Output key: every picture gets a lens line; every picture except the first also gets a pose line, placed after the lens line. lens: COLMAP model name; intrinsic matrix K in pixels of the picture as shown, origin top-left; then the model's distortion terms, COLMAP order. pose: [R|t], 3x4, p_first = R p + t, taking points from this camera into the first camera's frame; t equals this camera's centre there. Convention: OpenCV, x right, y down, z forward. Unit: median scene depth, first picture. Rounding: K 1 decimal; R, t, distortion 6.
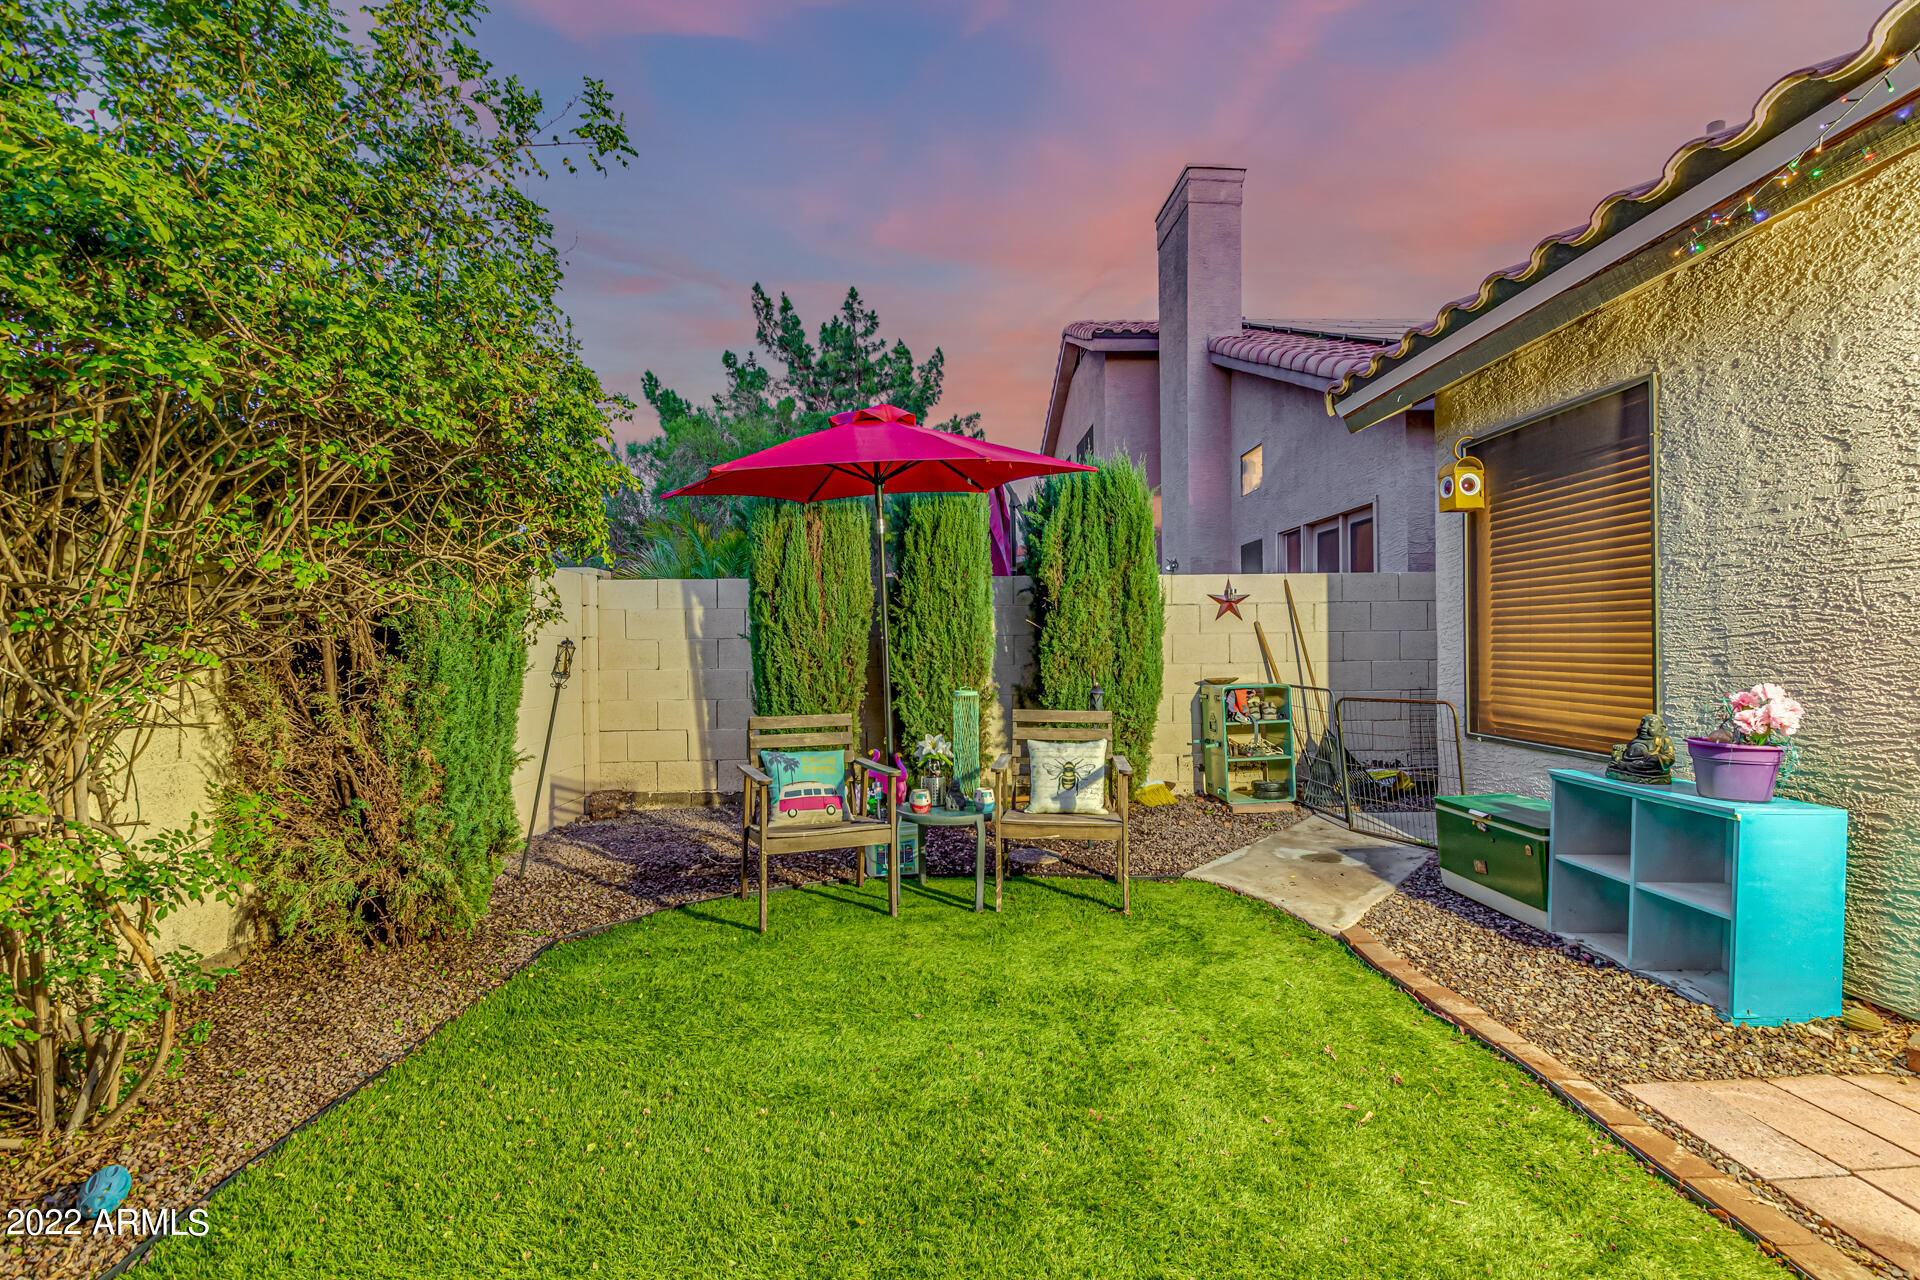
lens RADIAL K [[866.1, 0, 959.0], [0, 866.1, 645.5], [0, 0, 1]] dist [0.008923, -0.003416]
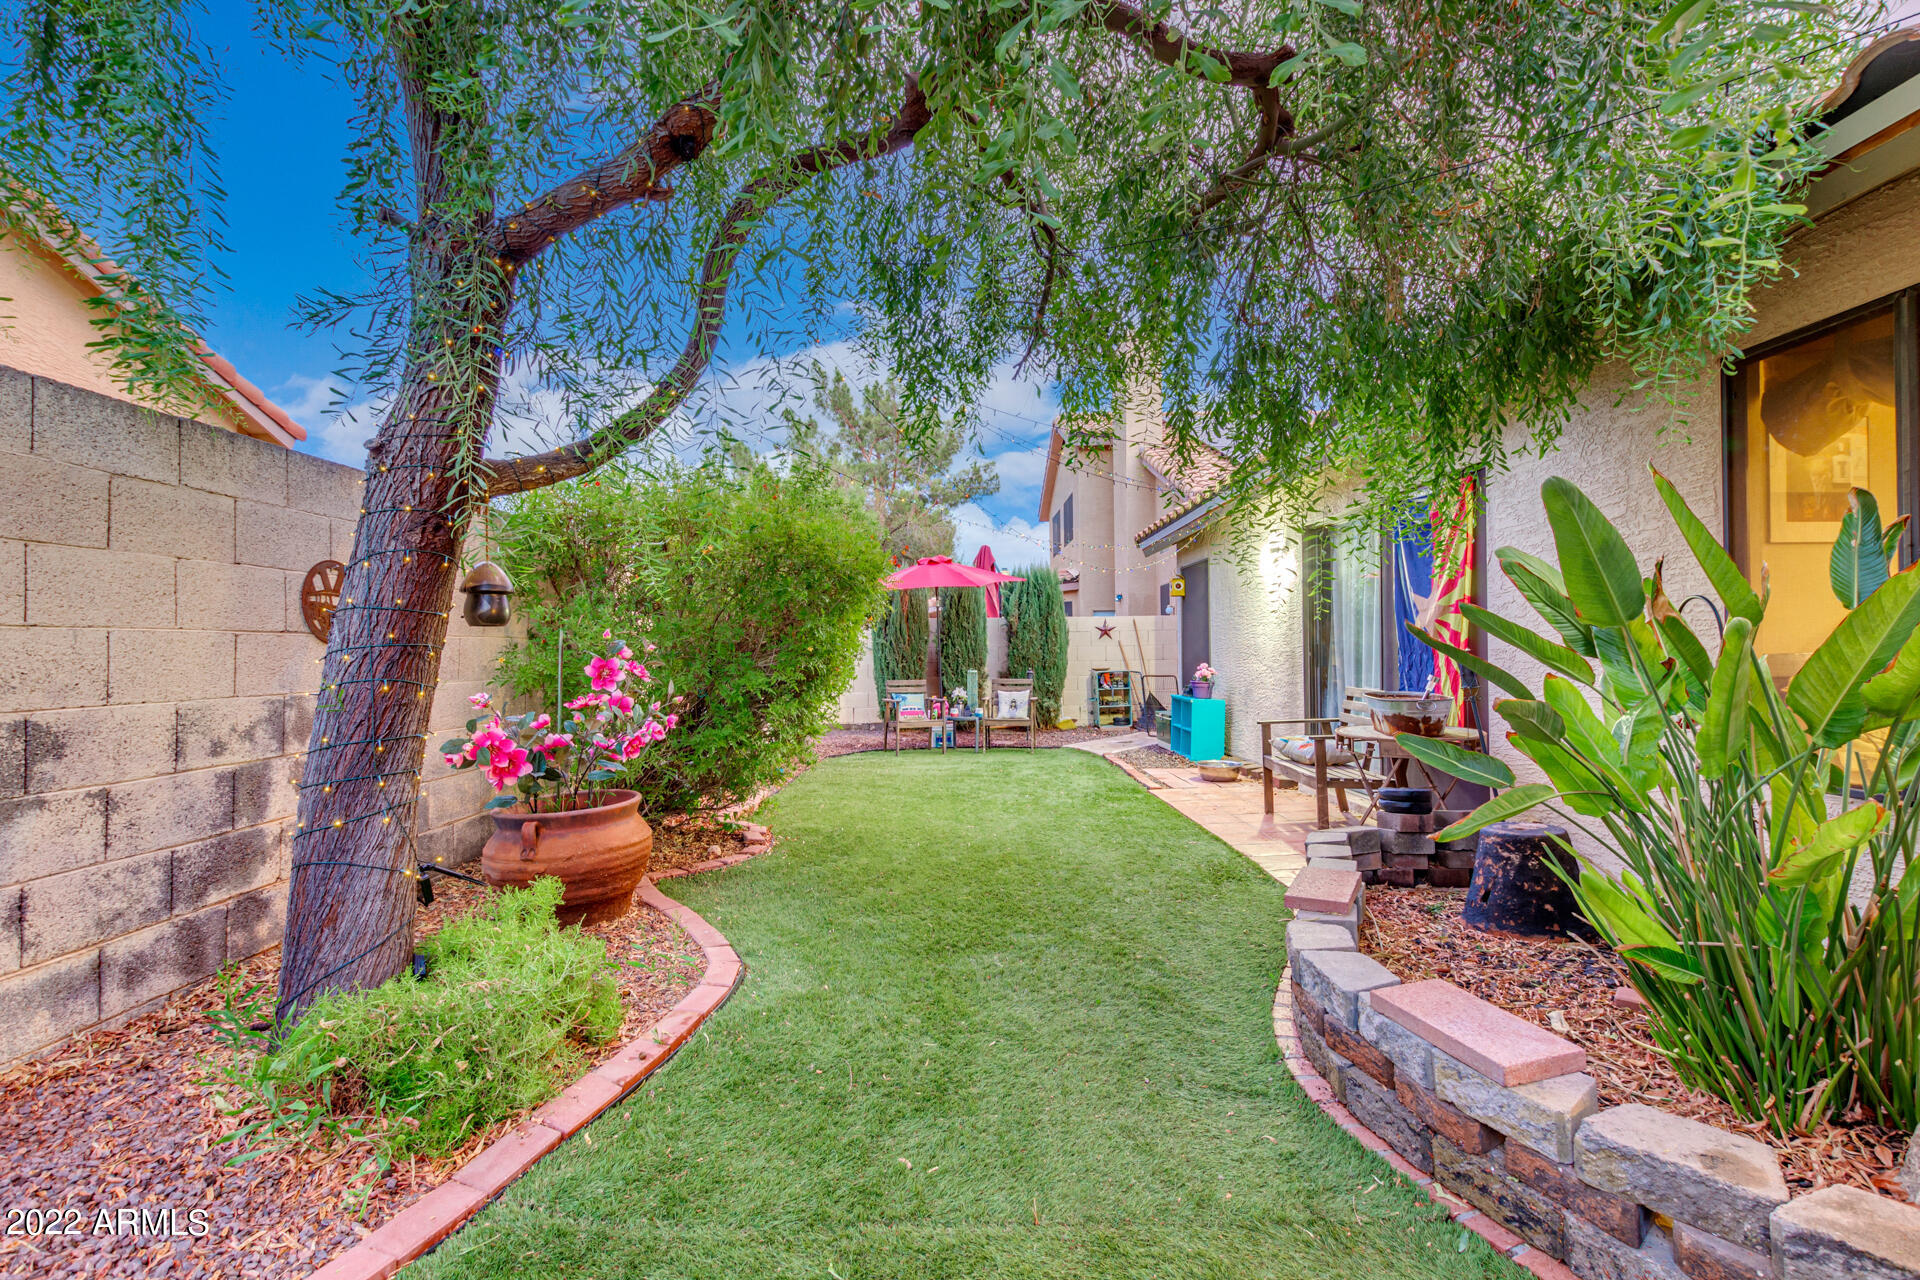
lens RADIAL K [[866.1, 0, 972.7], [0, 866.1, 637.2], [0, 0, 1]] dist [0.008923, -0.003416]
pose [[0.999940, -0.001221, -0.010891, 0.027479], [0.001036, 0.999855, -0.016996, -0.000493], [0.010910, 0.016984, 0.999796, -1.137748]]
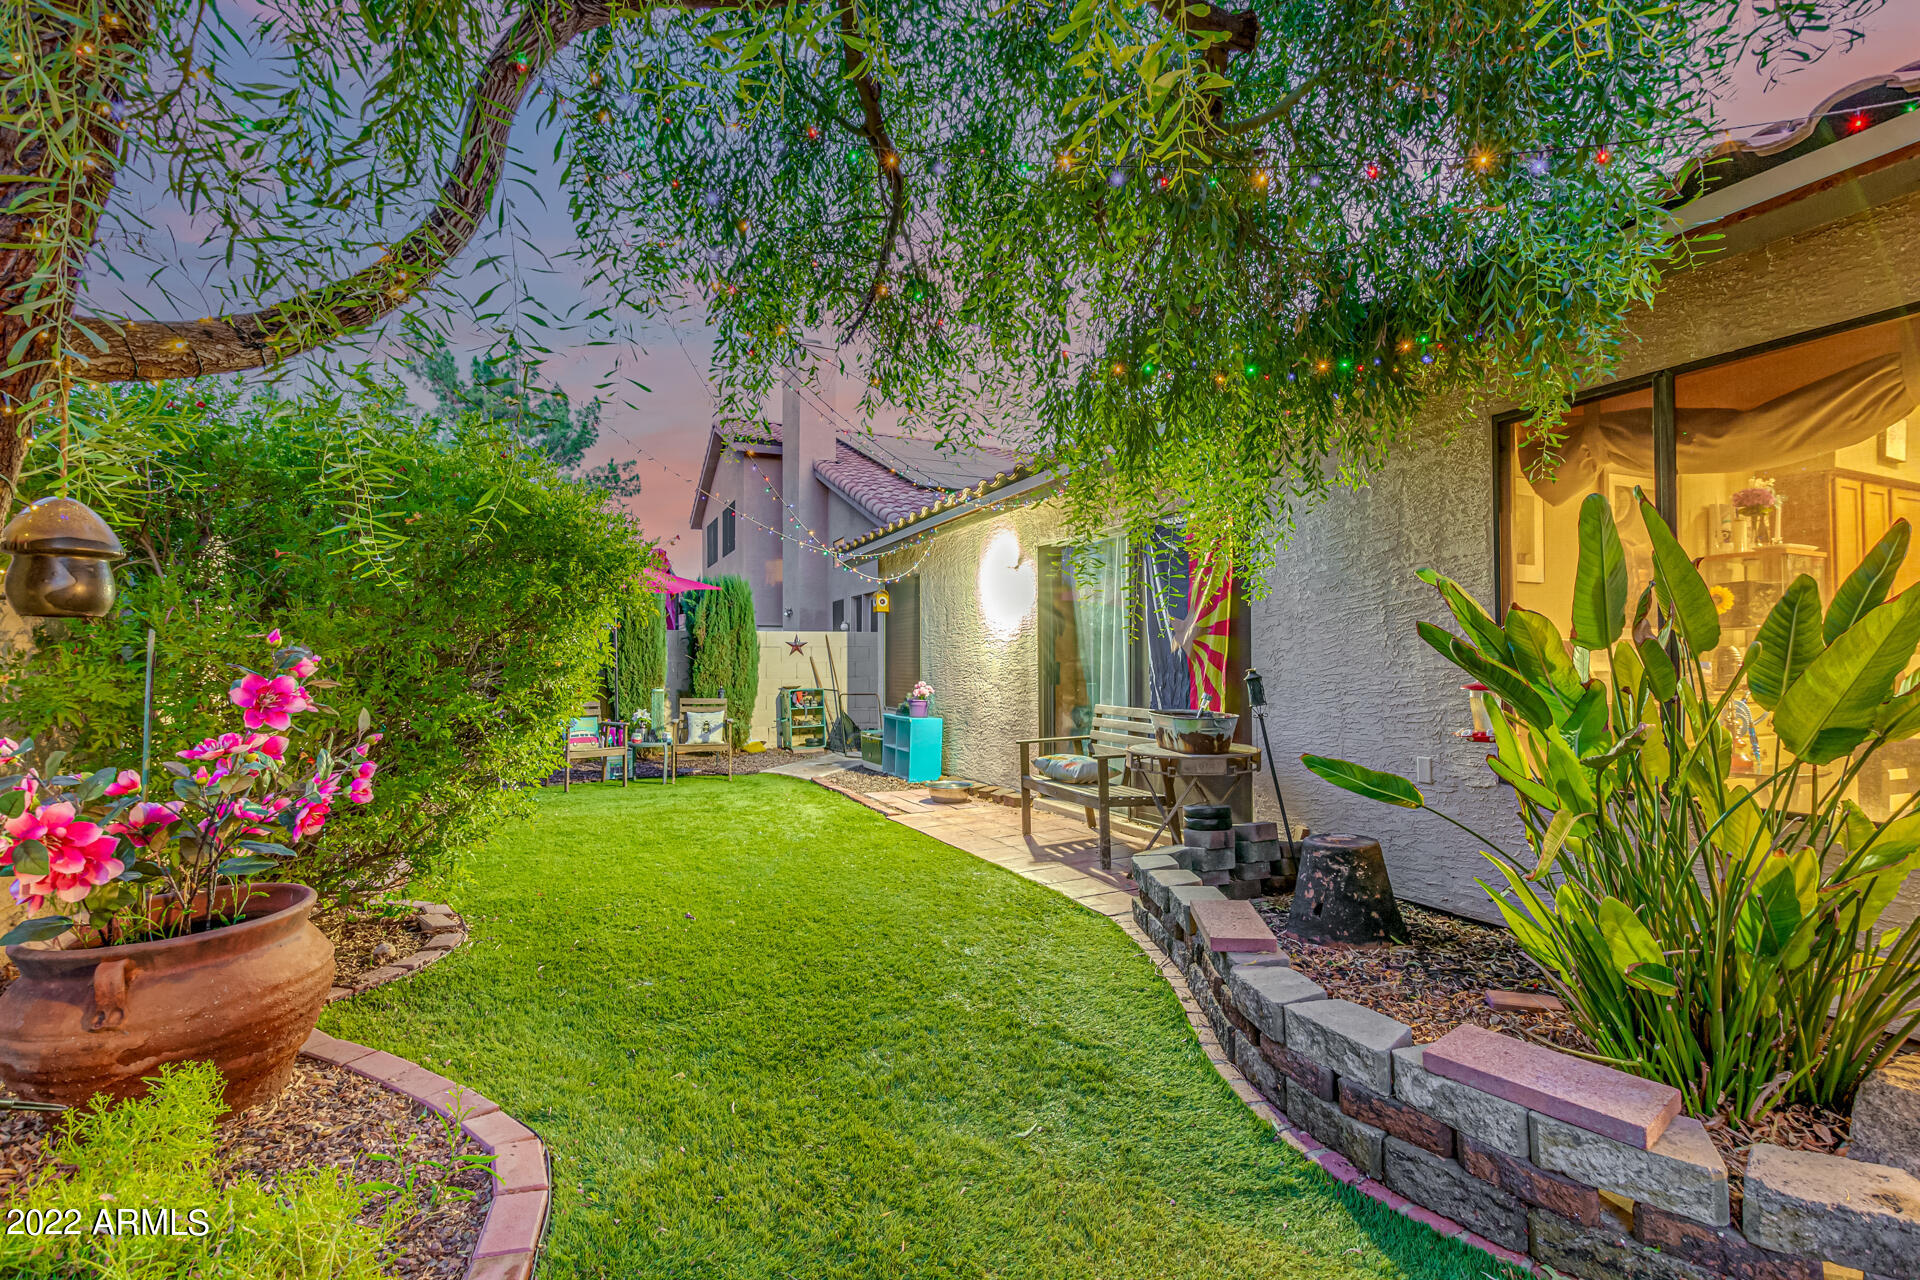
lens RADIAL K [[866.1, 0, 966.2], [0, 866.1, 640.0], [0, 0, 1]] dist [0.008923, -0.003416]
pose [[0.919450, 0.017509, 0.392816, -0.104895], [-0.004478, 0.999410, -0.034065, -0.000384], [-0.393181, 0.029563, 0.918986, -0.999605]]
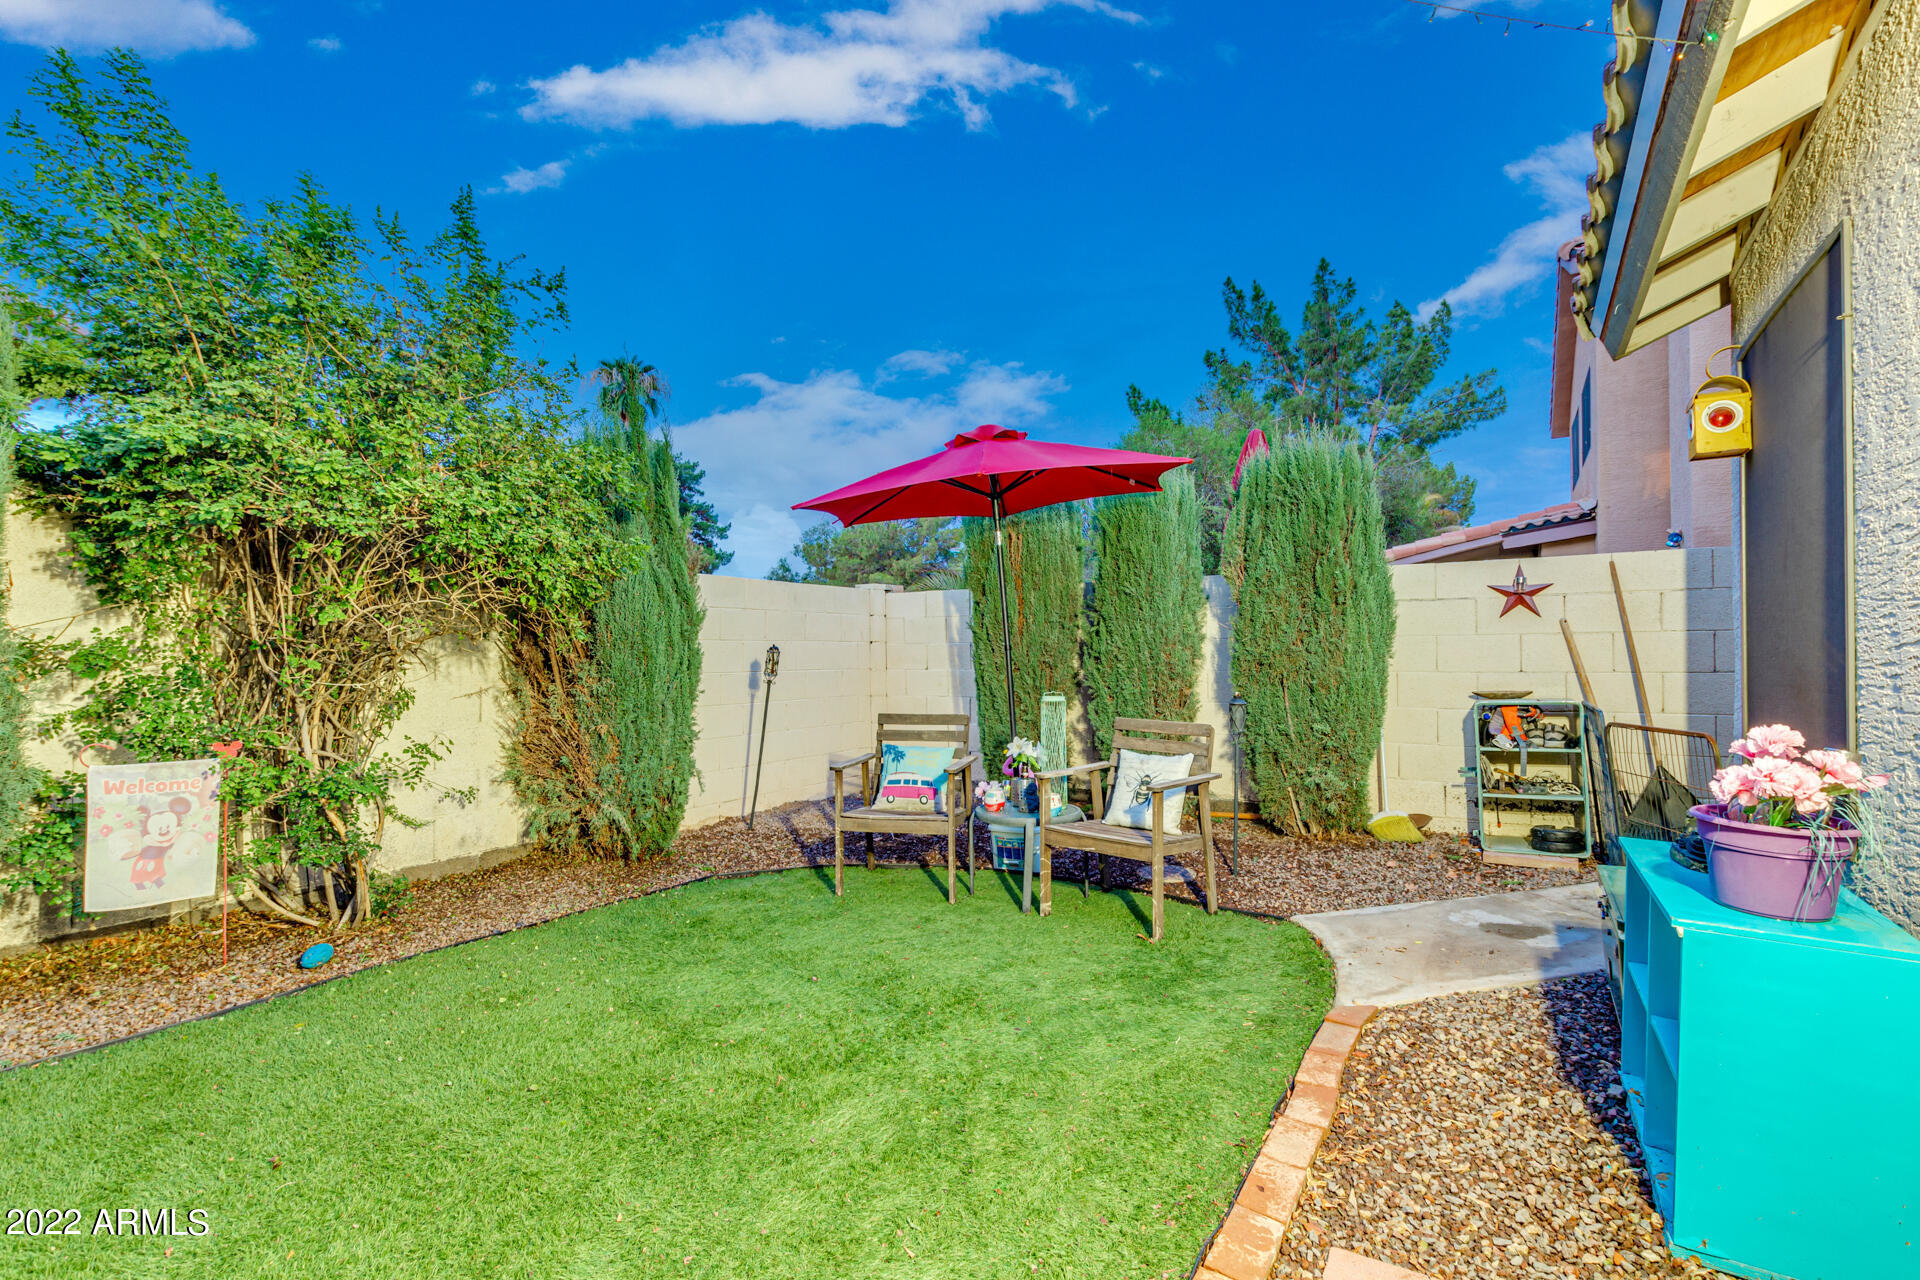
lens RADIAL K [[866.1, 0, 968.6], [0, 866.1, 645.3], [0, 0, 1]] dist [0.008923, -0.003416]
pose [[0.828160, -0.000992, -0.560491, 0.378769], [0.001908, 0.999998, 0.001049, -0.006472], [0.560488, -0.001938, 0.828160, 0.082756]]
